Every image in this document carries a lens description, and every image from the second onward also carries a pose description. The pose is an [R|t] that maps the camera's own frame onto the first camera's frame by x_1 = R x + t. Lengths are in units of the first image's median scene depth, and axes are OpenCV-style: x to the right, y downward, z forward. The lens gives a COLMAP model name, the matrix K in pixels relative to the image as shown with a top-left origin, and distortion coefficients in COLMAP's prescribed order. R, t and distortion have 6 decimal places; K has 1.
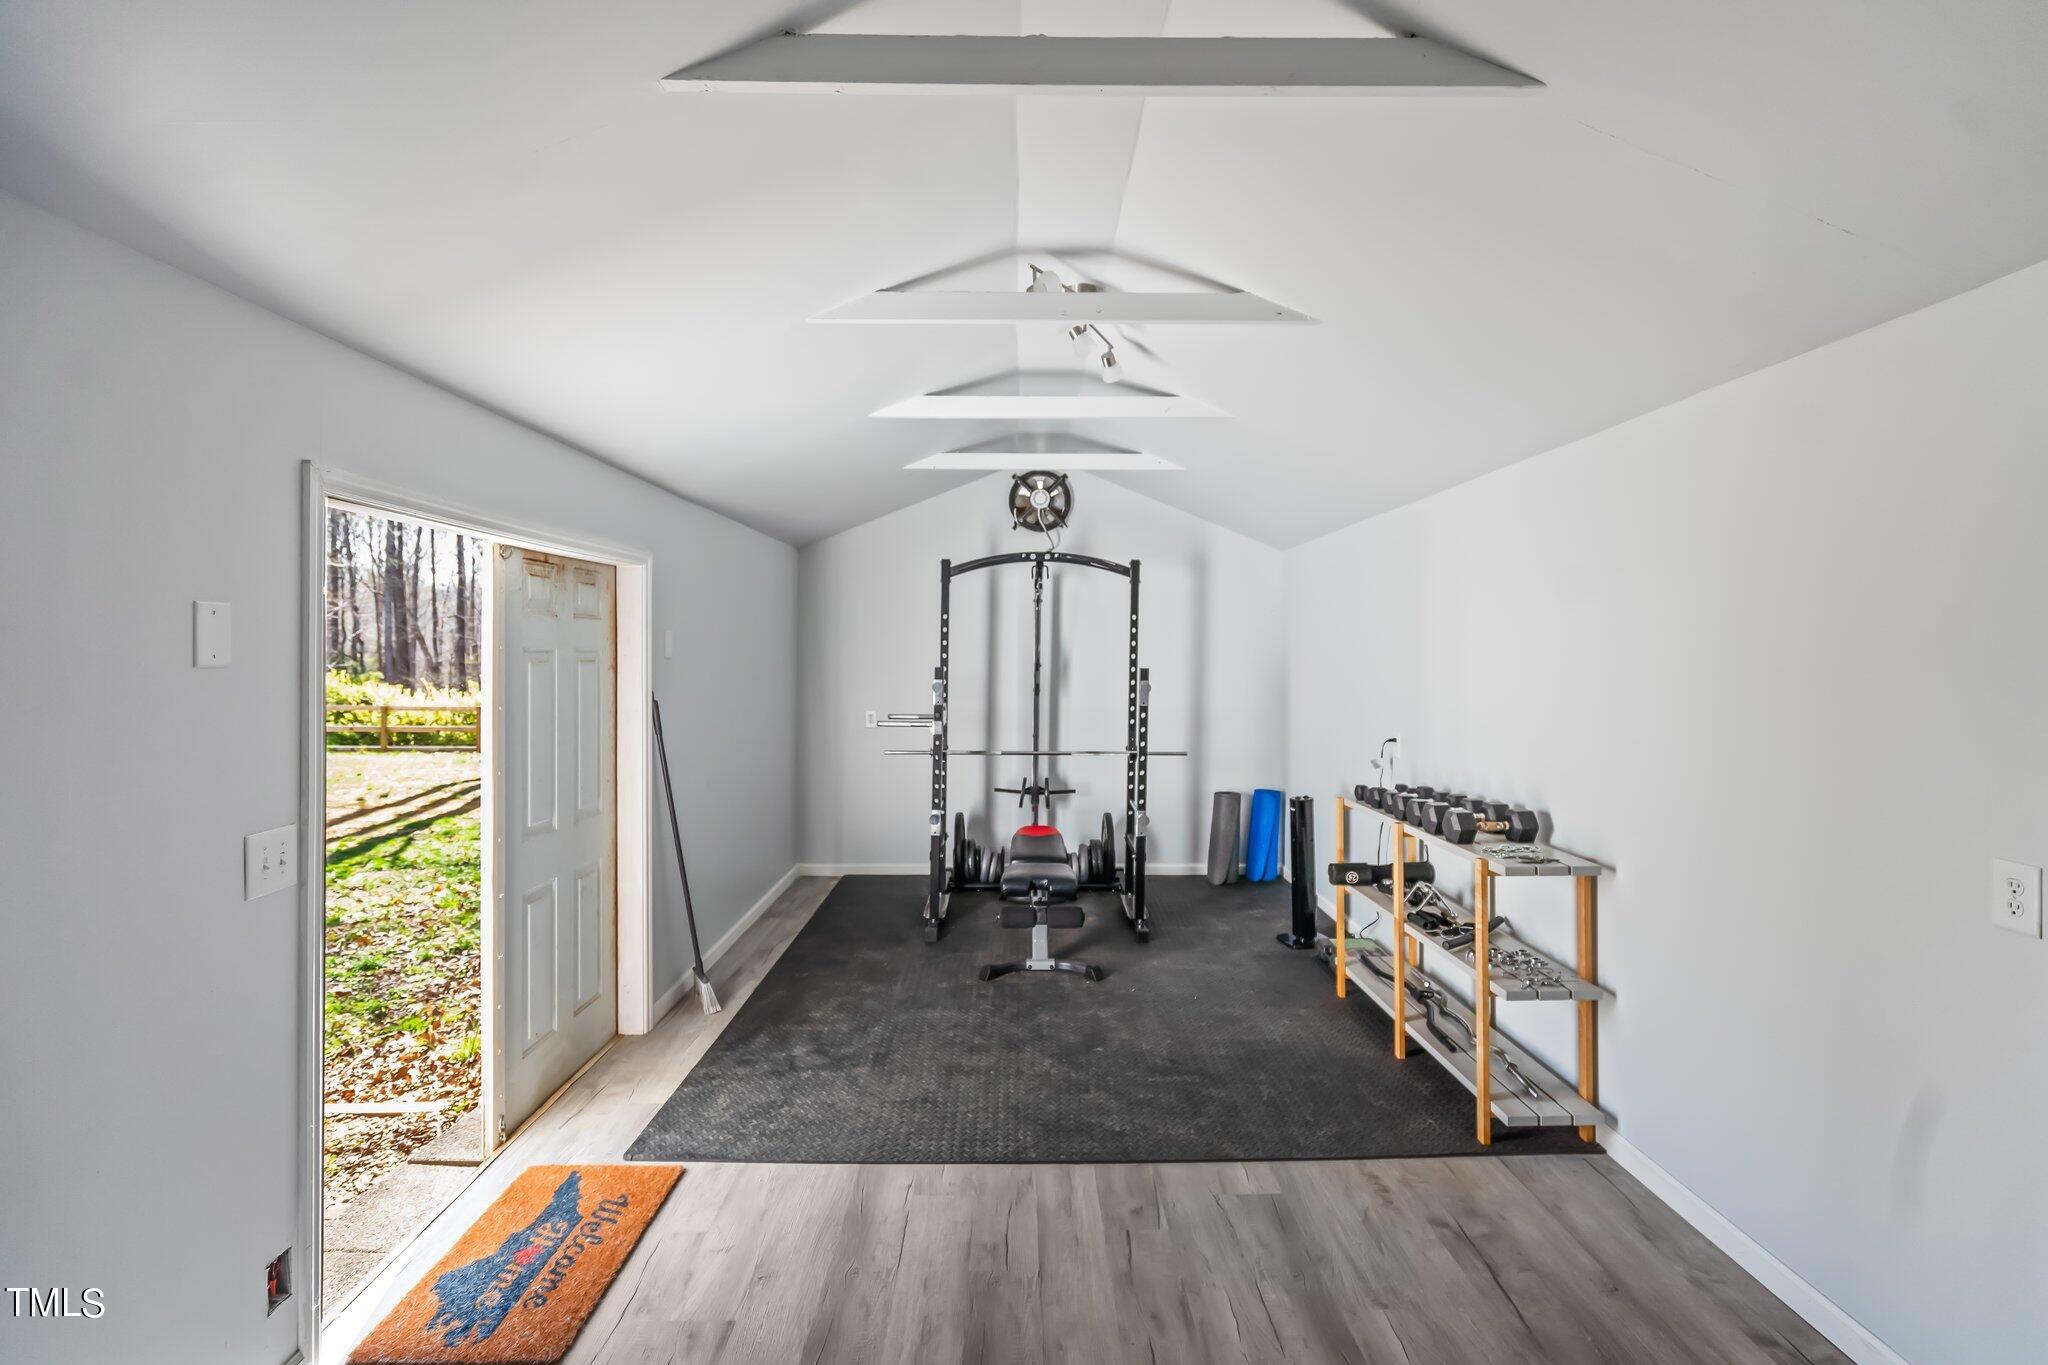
lens RADIAL K [[932.5, 0, 1029.8], [0, 932.5, 664.5], [0, 0, 1]] dist [-0.003152, 0.000433]
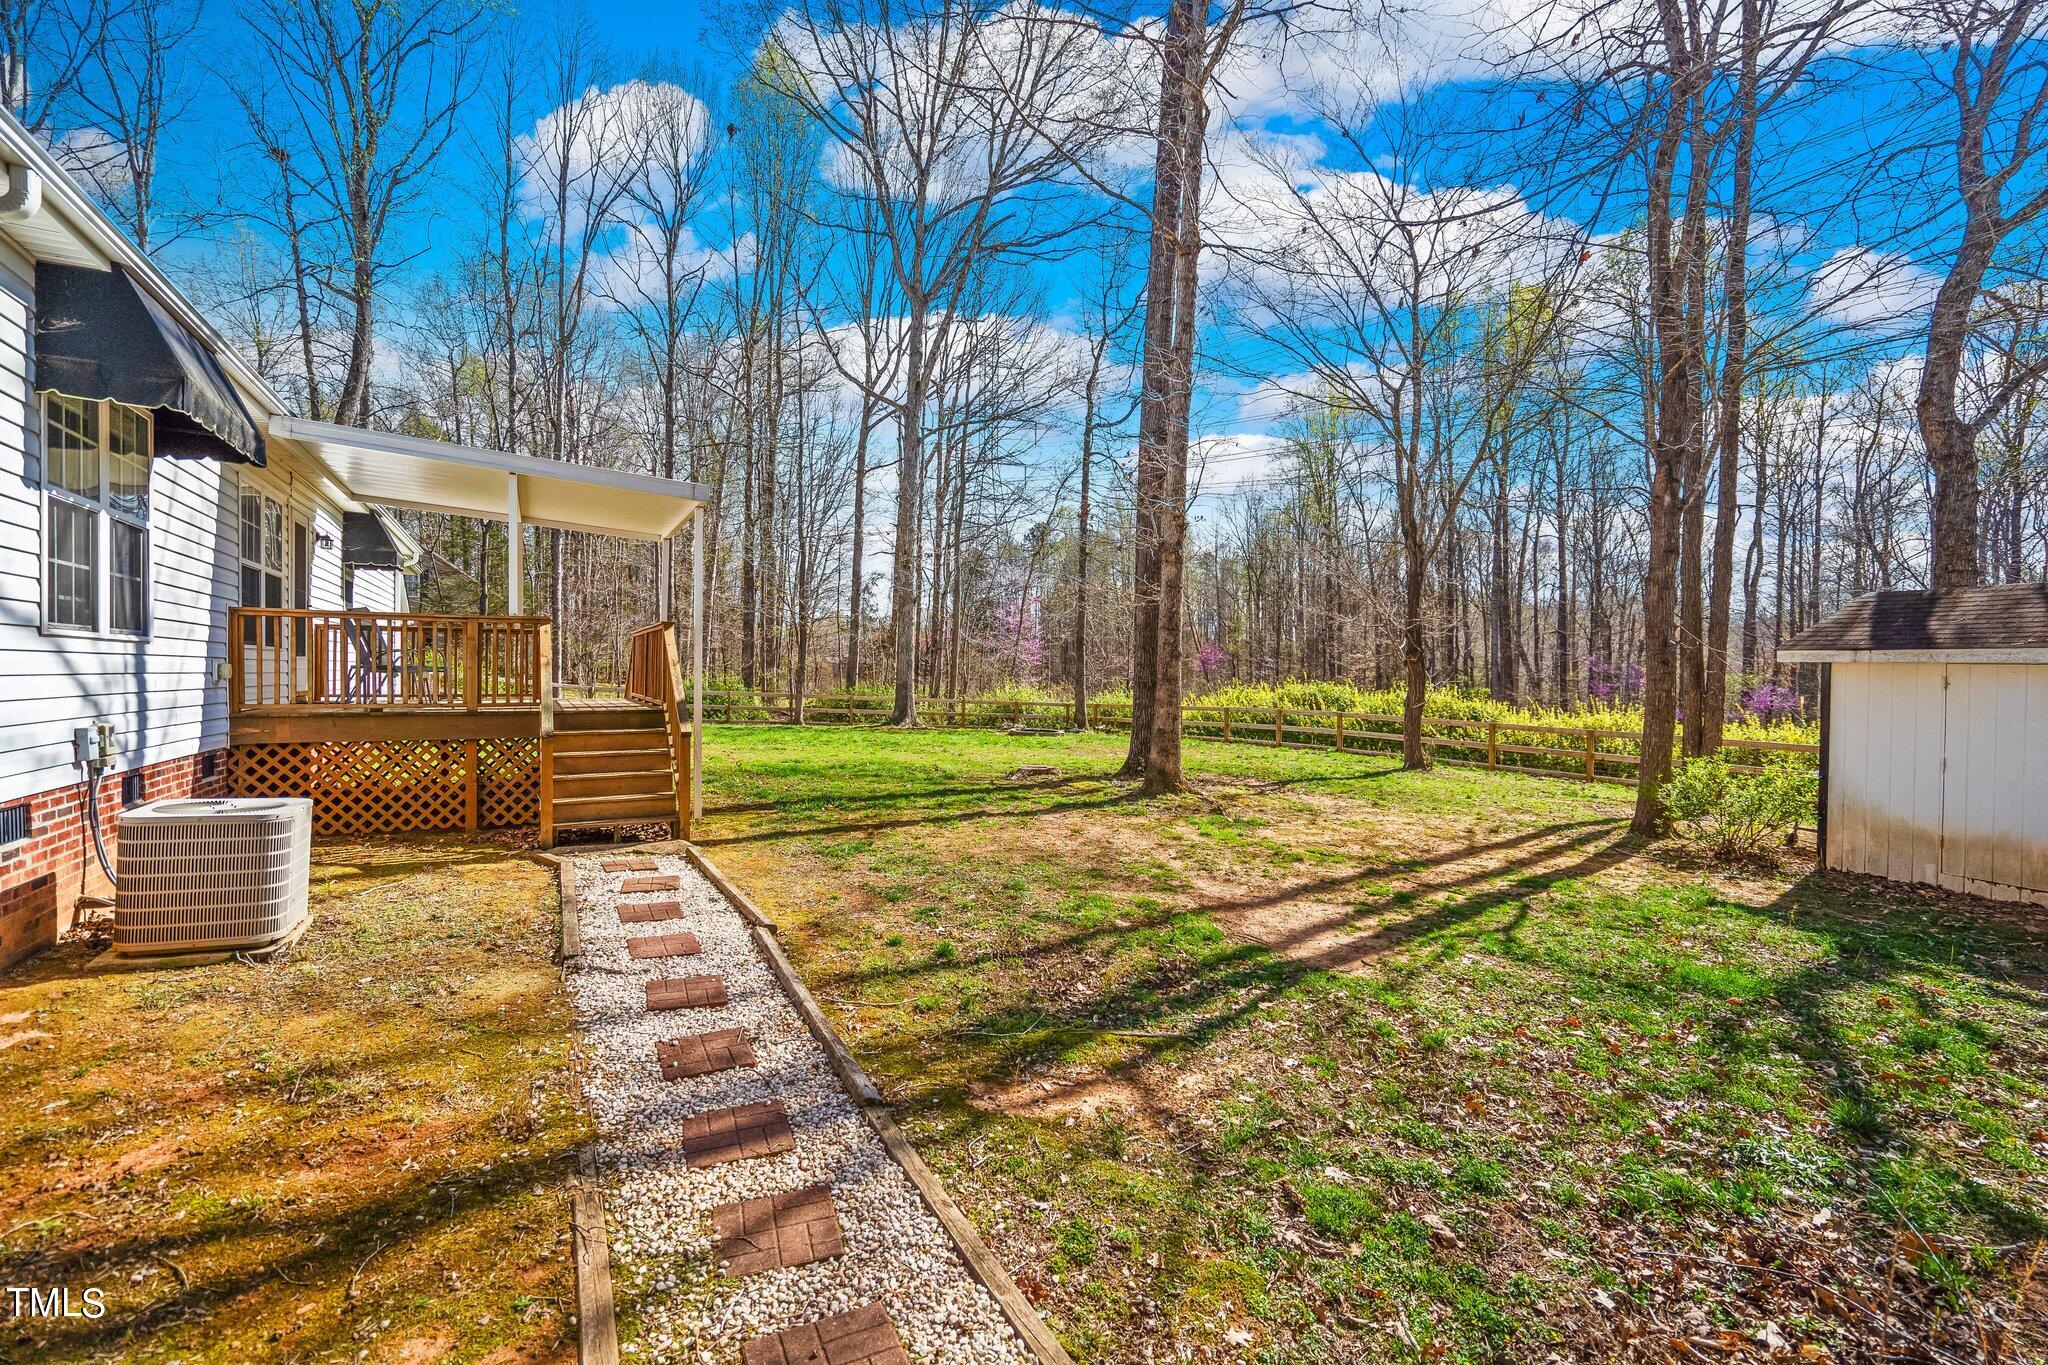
lens RADIAL K [[932.5, 0, 1029.8], [0, 932.5, 664.5], [0, 0, 1]] dist [-0.003152, 0.000433]
pose [[0.484470, -0.000978, -0.874807, -0.066111], [-0.013687, 0.999869, -0.008697, -0.002592], [0.874701, 0.016187, 0.484393, 0.091325]]
